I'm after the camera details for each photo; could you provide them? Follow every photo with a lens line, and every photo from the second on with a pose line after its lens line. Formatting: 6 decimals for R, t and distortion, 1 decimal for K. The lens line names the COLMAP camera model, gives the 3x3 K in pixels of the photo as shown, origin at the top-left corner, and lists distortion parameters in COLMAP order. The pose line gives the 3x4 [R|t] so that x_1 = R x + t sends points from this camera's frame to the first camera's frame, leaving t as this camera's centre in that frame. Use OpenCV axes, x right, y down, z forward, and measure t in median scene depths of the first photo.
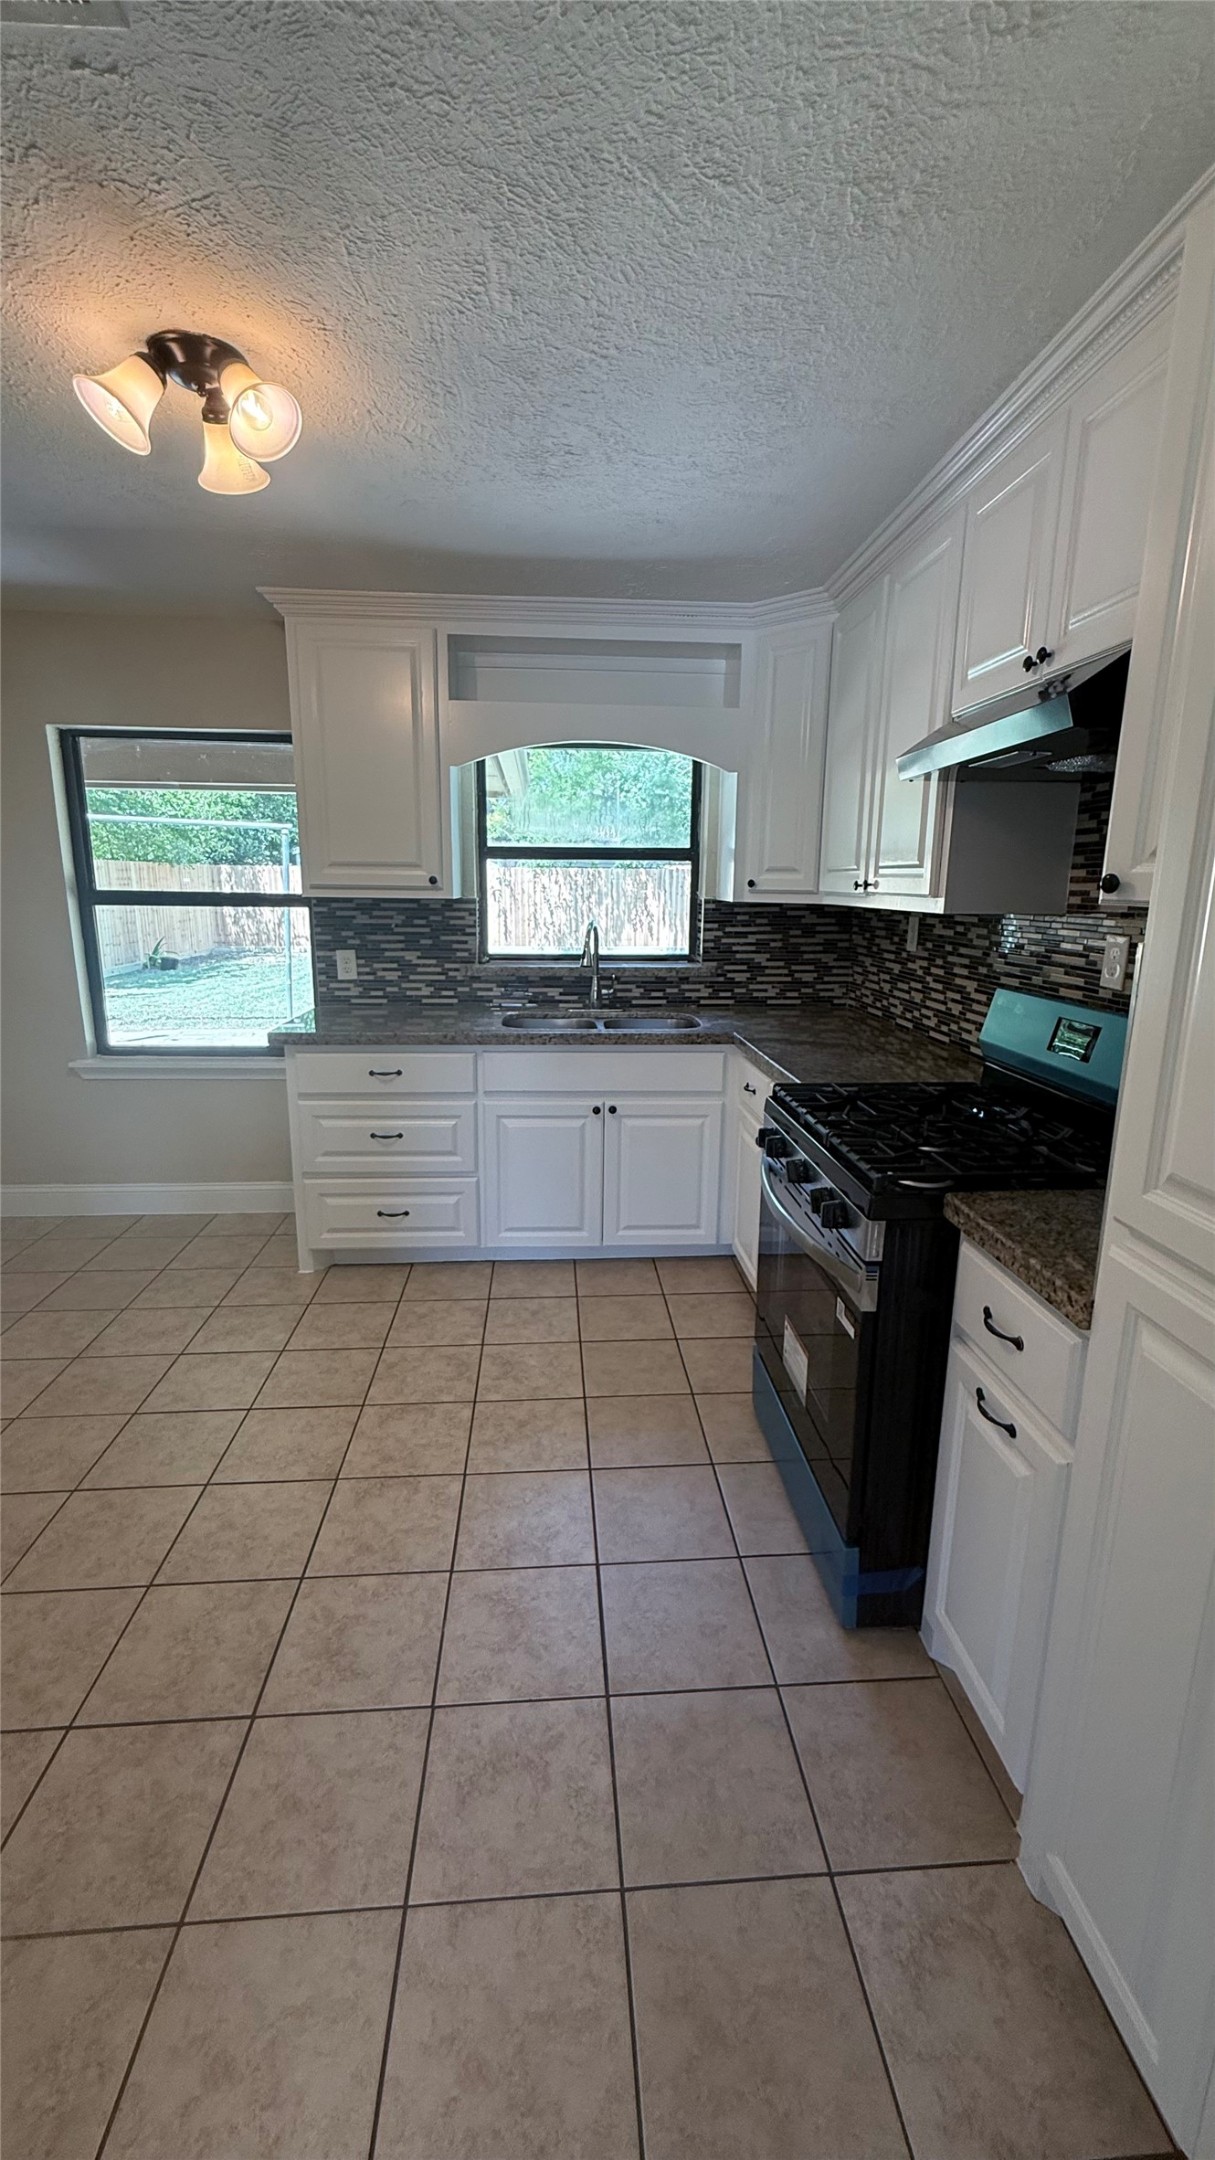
lens RADIAL K [[867.0, 0, 610.0], [0, 867.0, 1078.0], [0, 0, 1]] dist [-0.000241, 0.000303]
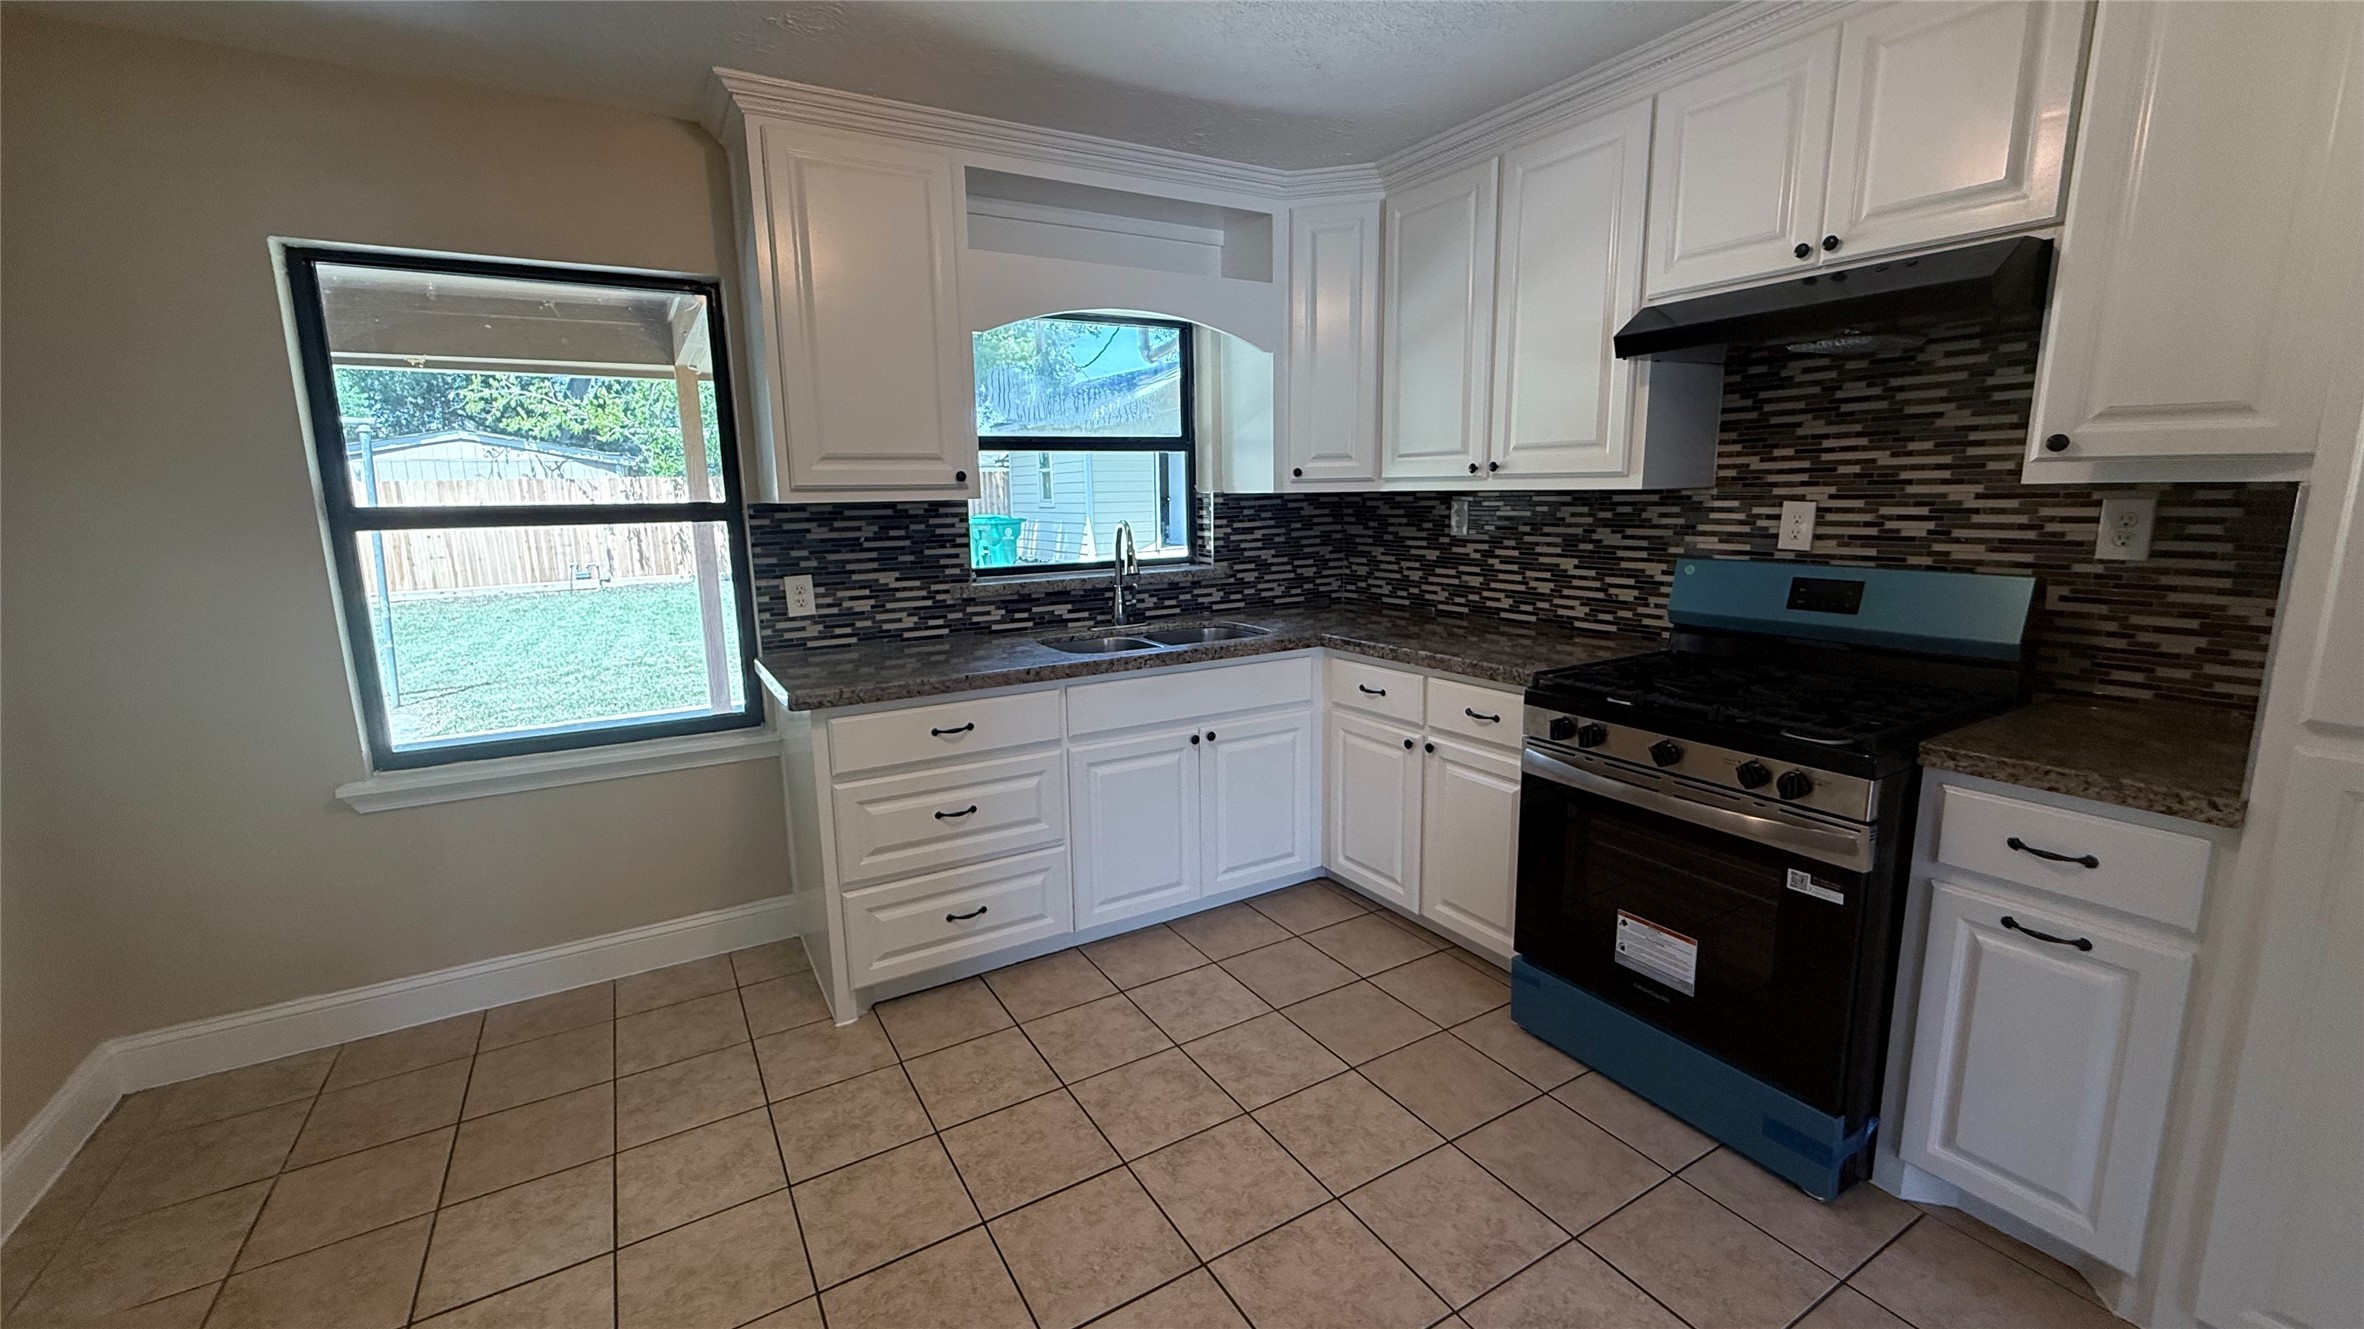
lens RADIAL K [[948.8, 0, 1177.8], [0, 948.8, 664.6], [0, 0, 1]] dist [-0.000241, 0.000303]
pose [[0.895678, -0.108422, 0.431285, -0.401486], [0.124755, 0.992140, -0.009671, -0.027282], [-0.426846, 0.062468, 0.902164, 0.154643]]
